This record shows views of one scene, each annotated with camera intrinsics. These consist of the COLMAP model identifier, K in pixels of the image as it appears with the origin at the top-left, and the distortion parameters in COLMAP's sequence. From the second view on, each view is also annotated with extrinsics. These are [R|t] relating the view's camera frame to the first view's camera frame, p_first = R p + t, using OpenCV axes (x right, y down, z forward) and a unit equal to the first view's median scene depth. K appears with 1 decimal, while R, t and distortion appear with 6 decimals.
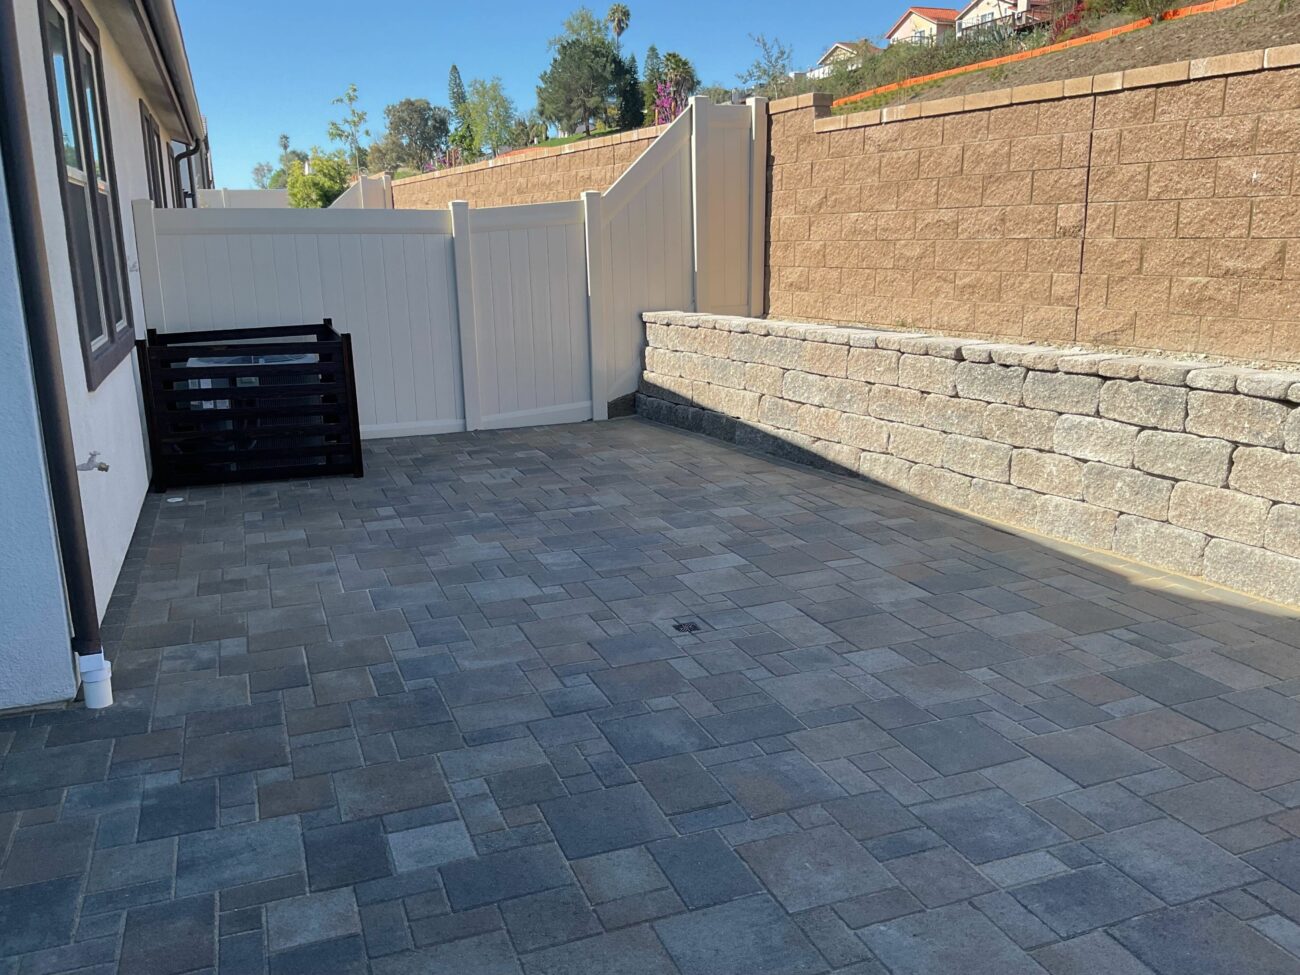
lens RADIAL K [[1083.3, 0, 645.3], [0, 1083.3, 493.6], [0, 0, 1]] dist [0.025892, -0.073379]
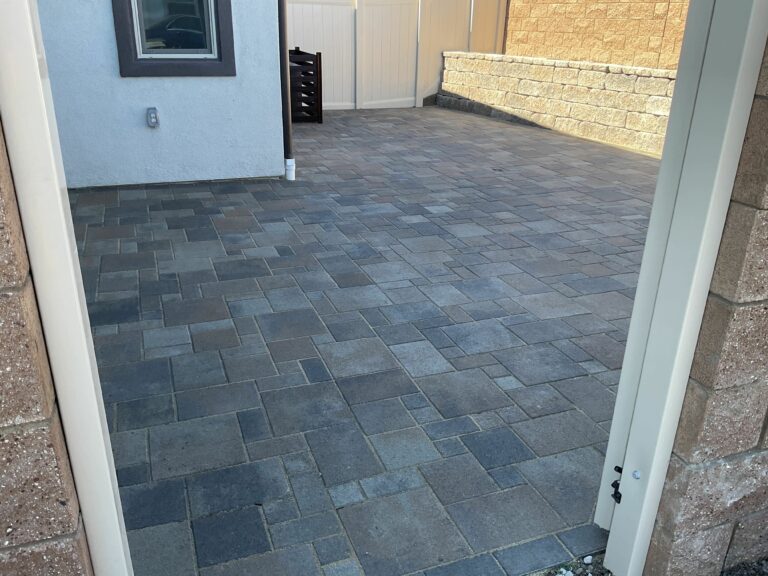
lens RADIAL K [[640.0, 0, 387.6], [0, 640.0, 292.9], [0, 0, 1]] dist [0.025892, -0.073379]
pose [[0.999288, 0.034193, 0.015948, -0.145976], [-0.036375, 0.985339, 0.166684, 0.104343], [-0.010014, -0.167145, 0.985881, -0.326488]]
